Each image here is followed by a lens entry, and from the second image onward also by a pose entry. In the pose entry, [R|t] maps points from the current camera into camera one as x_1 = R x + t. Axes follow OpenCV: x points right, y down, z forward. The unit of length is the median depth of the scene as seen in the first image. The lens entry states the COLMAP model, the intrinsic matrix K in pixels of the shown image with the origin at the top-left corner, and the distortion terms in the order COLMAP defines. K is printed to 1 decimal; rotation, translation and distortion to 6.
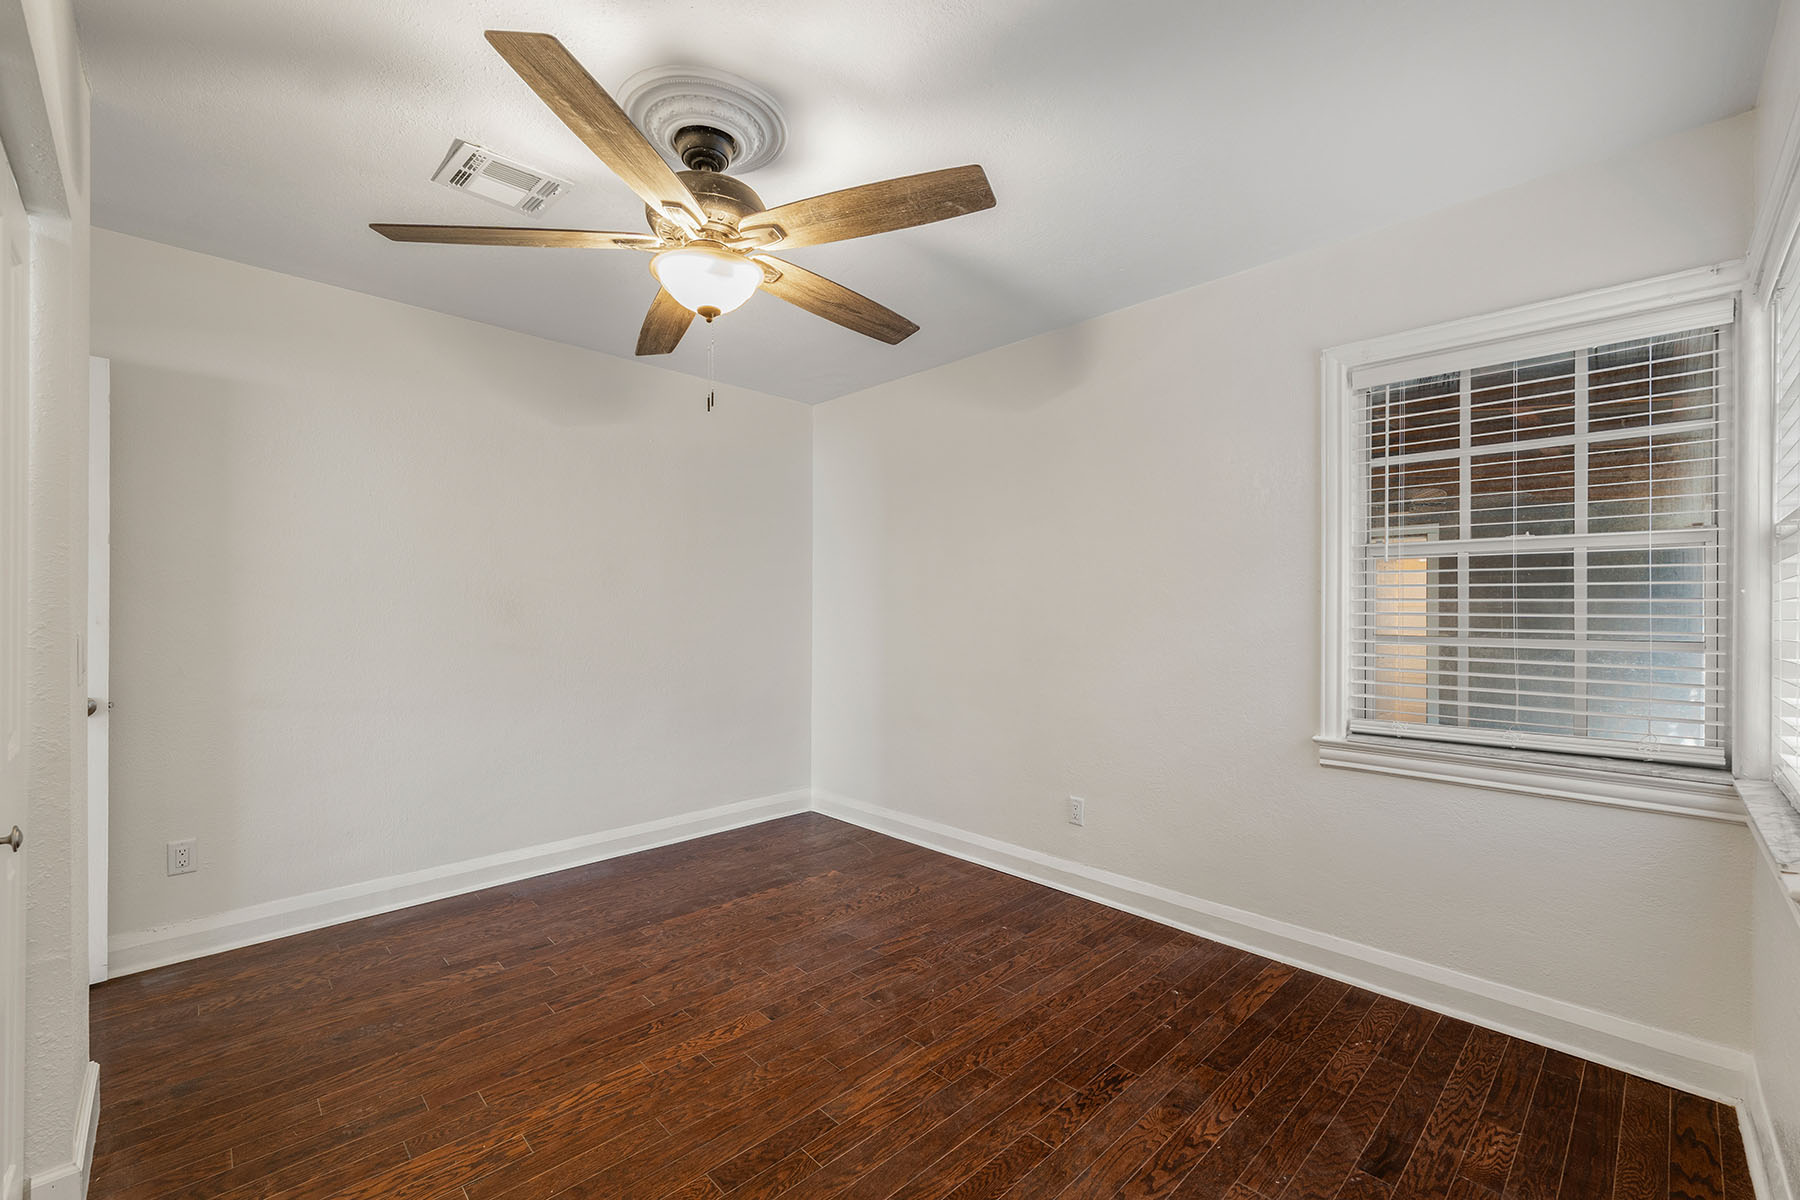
lens RADIAL K [[748.9, 0, 914.9], [0, 748.9, 603.3], [0, 0, 1]] dist [-0.003927, 0.000038]
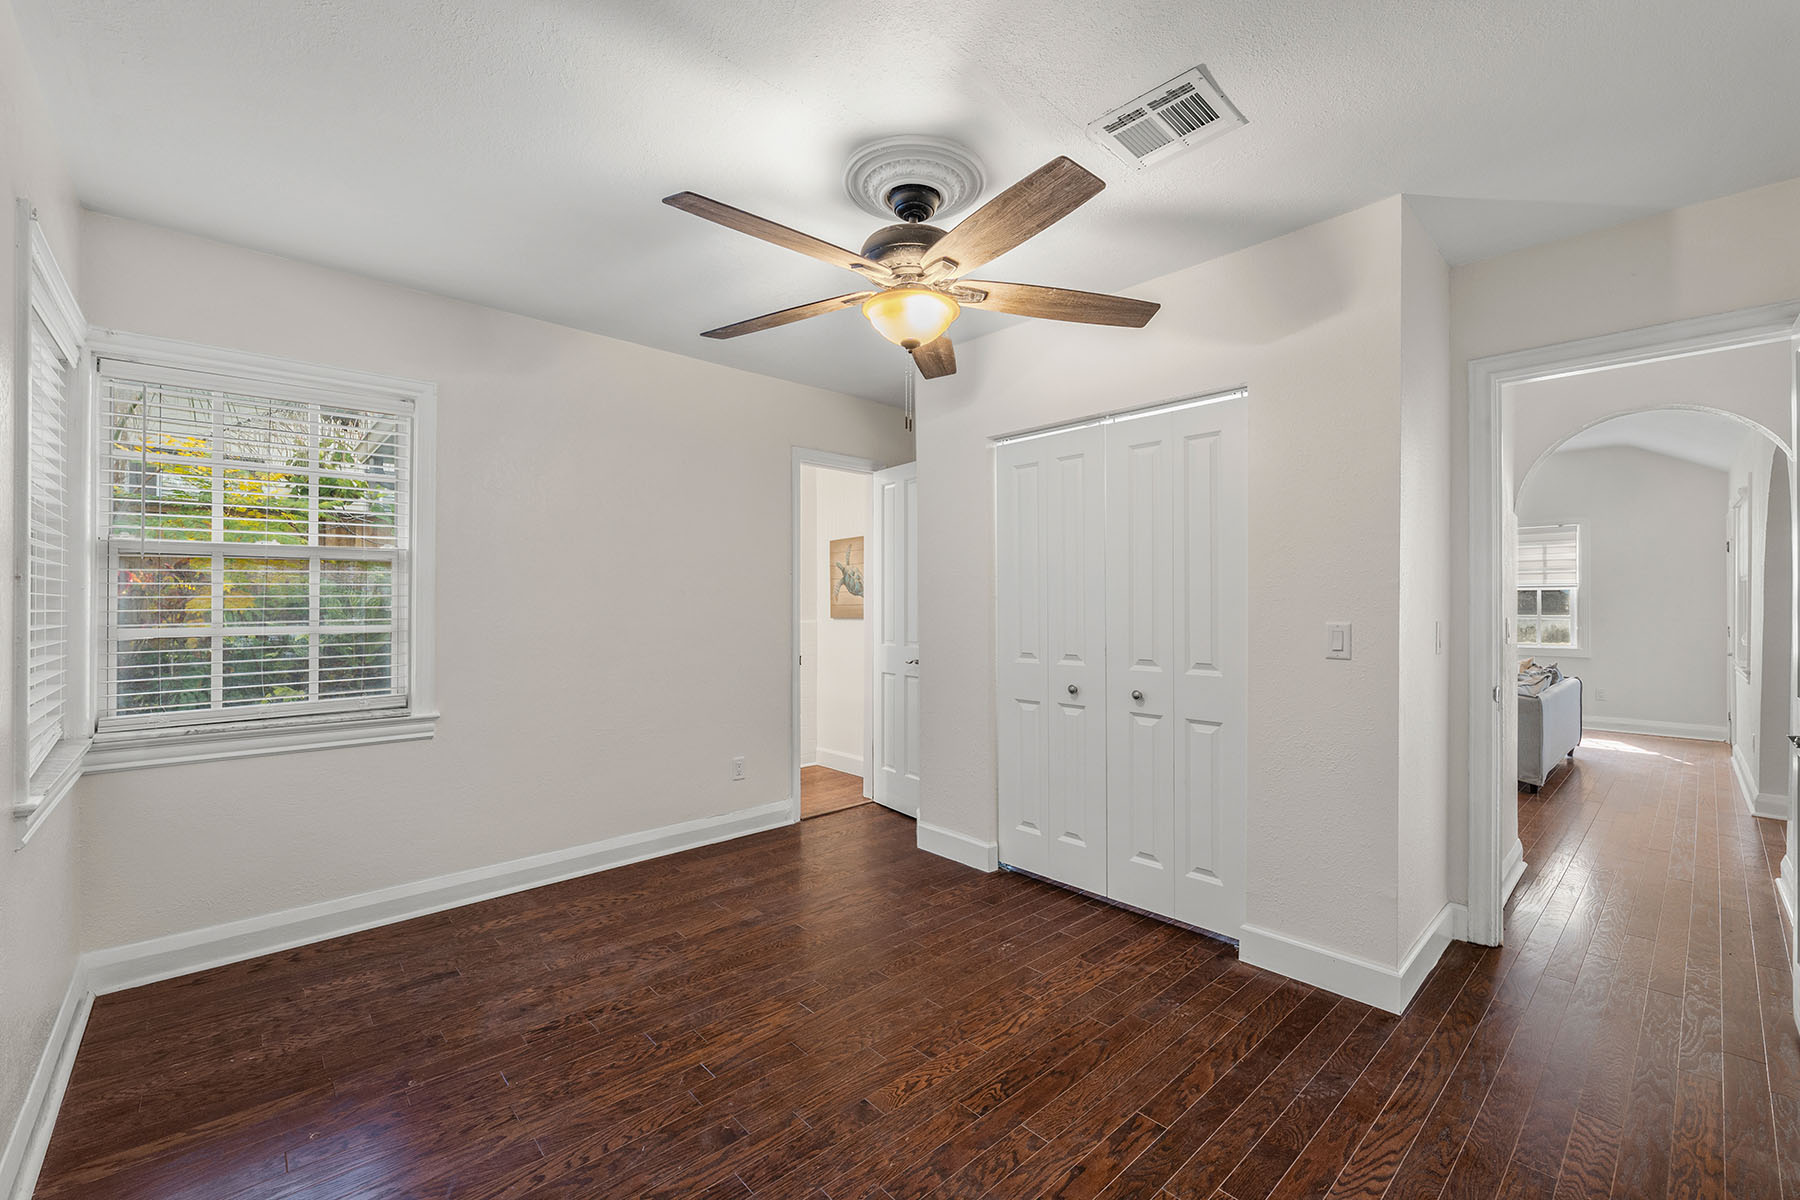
lens RADIAL K [[748.9, 0, 914.9], [0, 748.9, 603.3], [0, 0, 1]] dist [-0.003927, 0.000038]
pose [[-0.999598, -0.000567, 0.028354, -0.302888], [-0.000770, 0.999974, -0.007125, 0.013018], [-0.028349, -0.007144, -0.999573, 2.051003]]
